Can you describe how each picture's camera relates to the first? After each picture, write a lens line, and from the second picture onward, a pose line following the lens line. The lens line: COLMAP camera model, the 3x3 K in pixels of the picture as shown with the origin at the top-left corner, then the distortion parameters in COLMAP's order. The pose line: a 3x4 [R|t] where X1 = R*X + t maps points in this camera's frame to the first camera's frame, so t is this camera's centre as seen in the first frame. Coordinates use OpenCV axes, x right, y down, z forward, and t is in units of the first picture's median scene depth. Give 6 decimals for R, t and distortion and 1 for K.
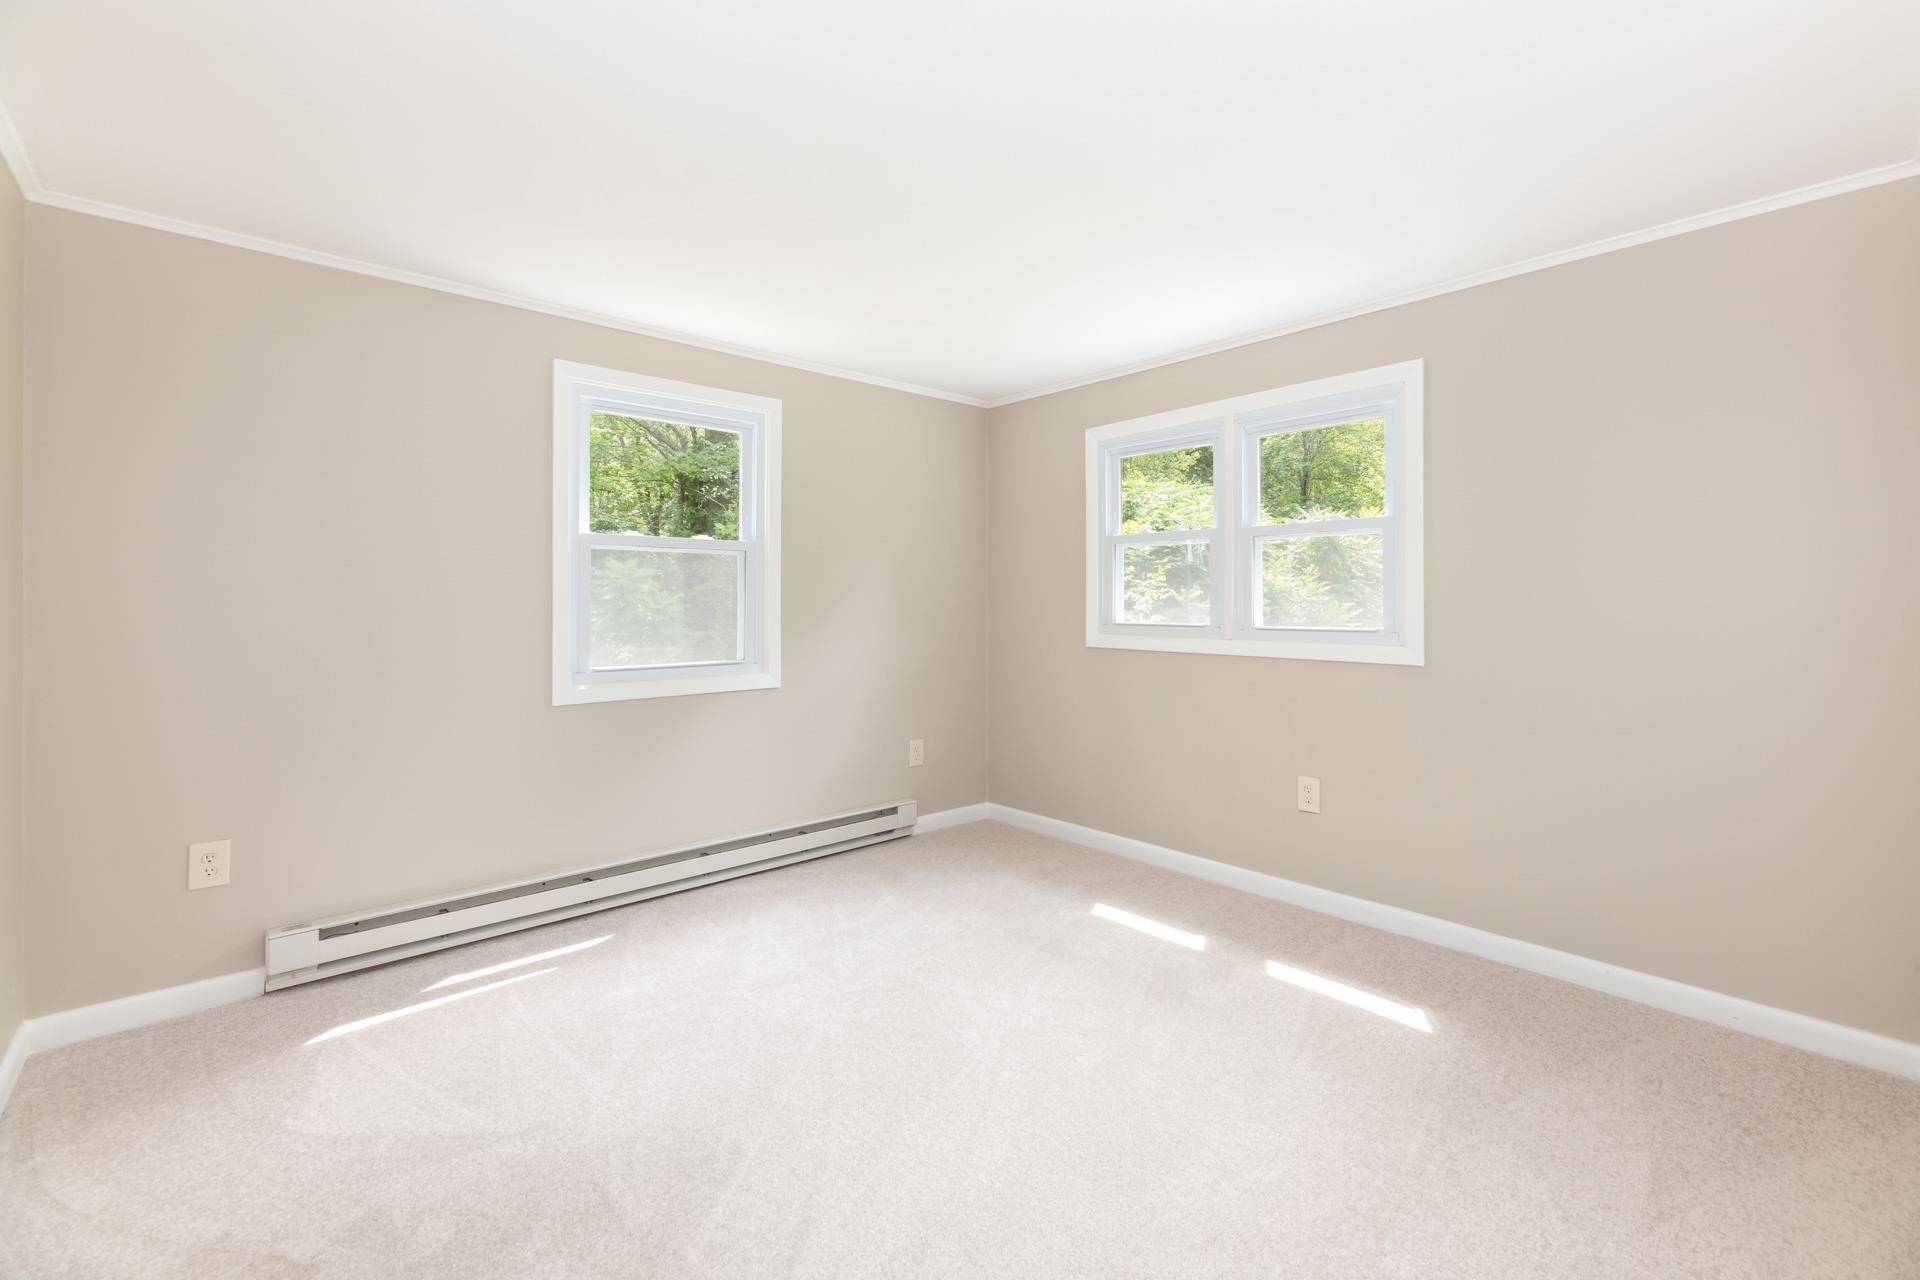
lens RADIAL K [[821.8, 0, 983.7], [0, 821.8, 604.5], [0, 0, 1]] dist [0.000186, 0.000379]
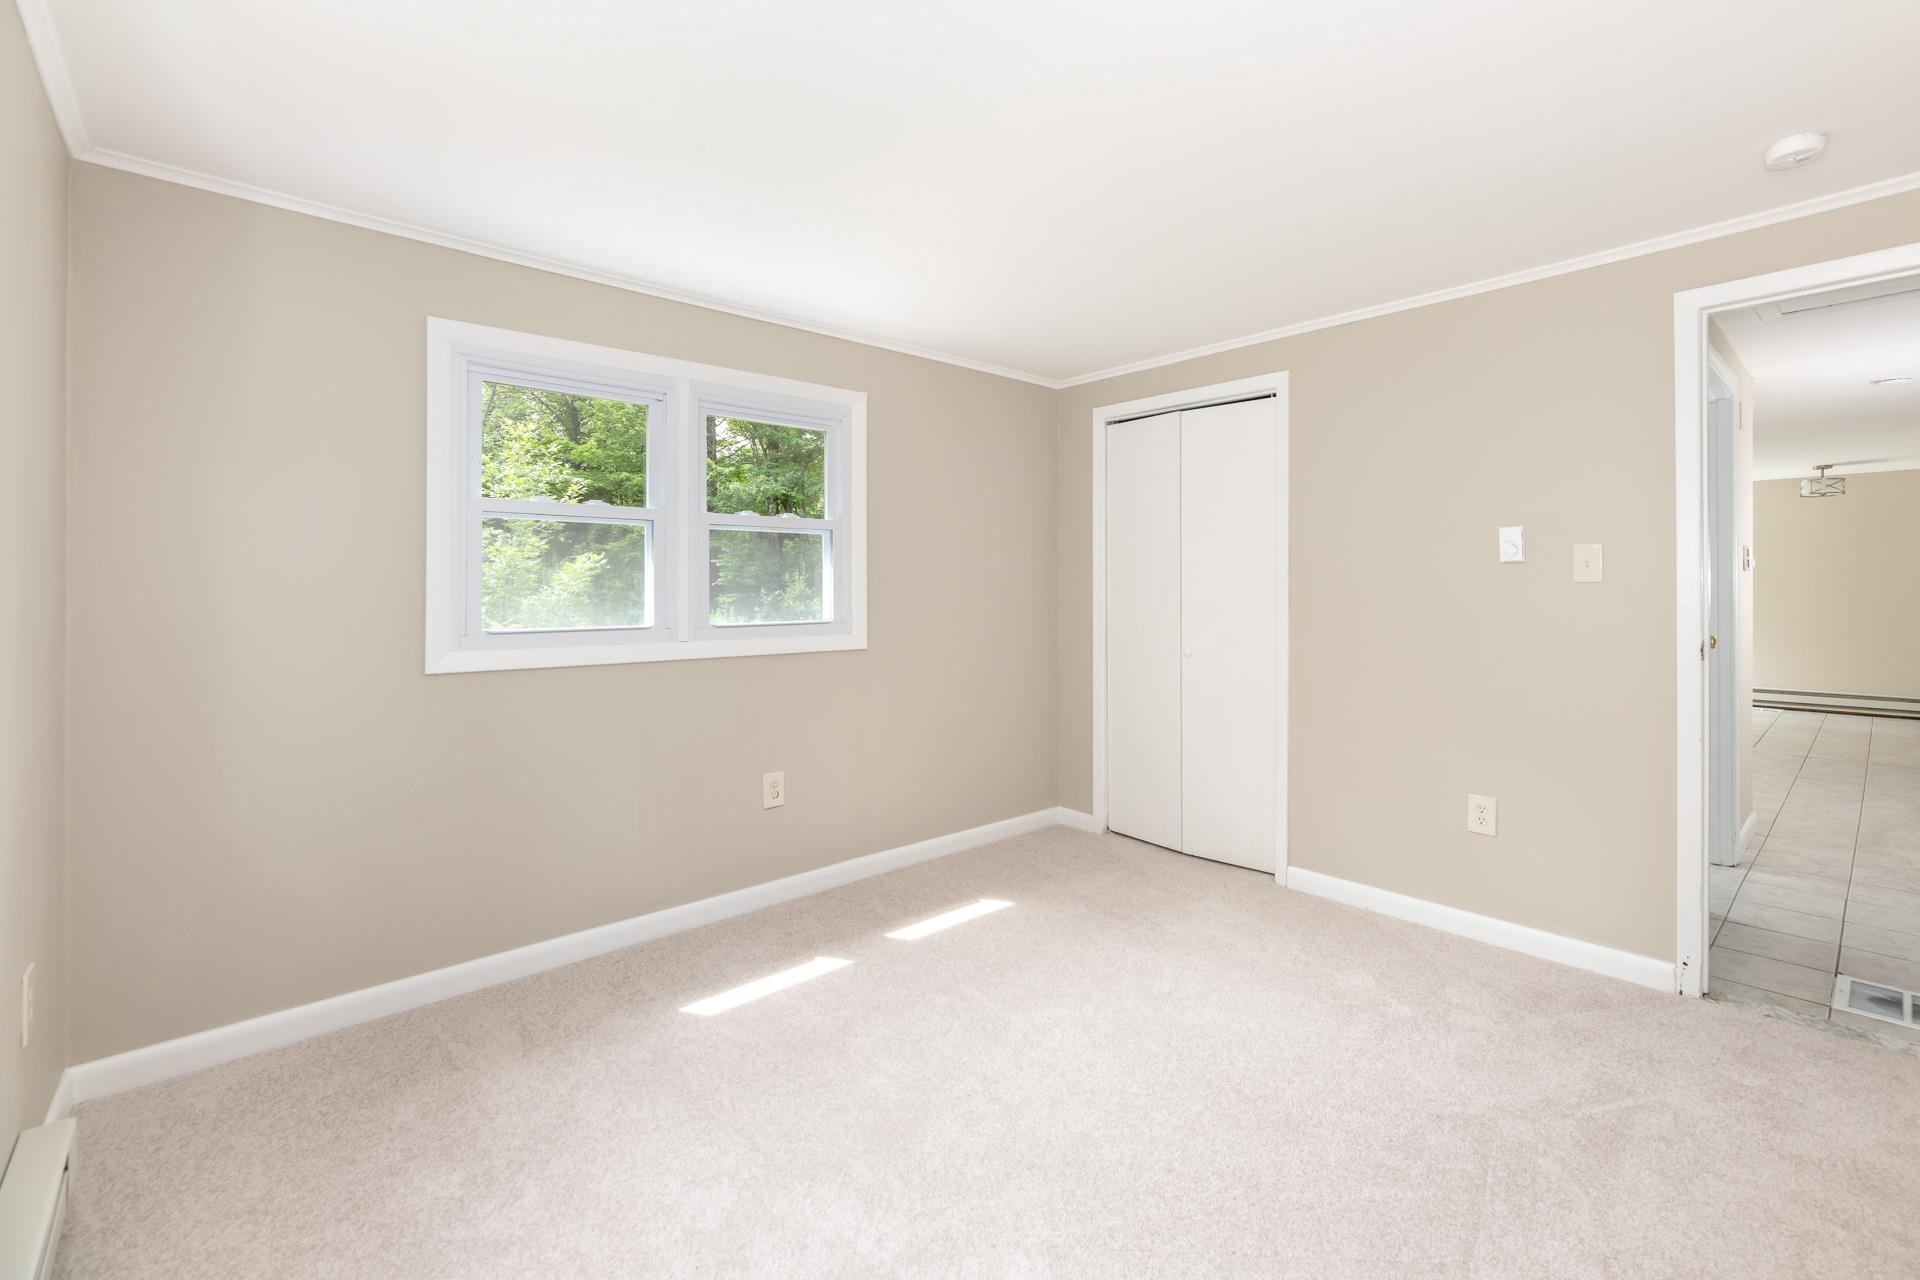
lens RADIAL K [[821.8, 0, 983.7], [0, 821.8, 604.5], [0, 0, 1]] dist [0.000186, 0.000379]
pose [[0.012160, -0.007538, 0.999898, -0.644535], [0.016691, 0.999834, 0.007335, 0.004523], [-0.999787, 0.016601, 0.012284, 0.789865]]
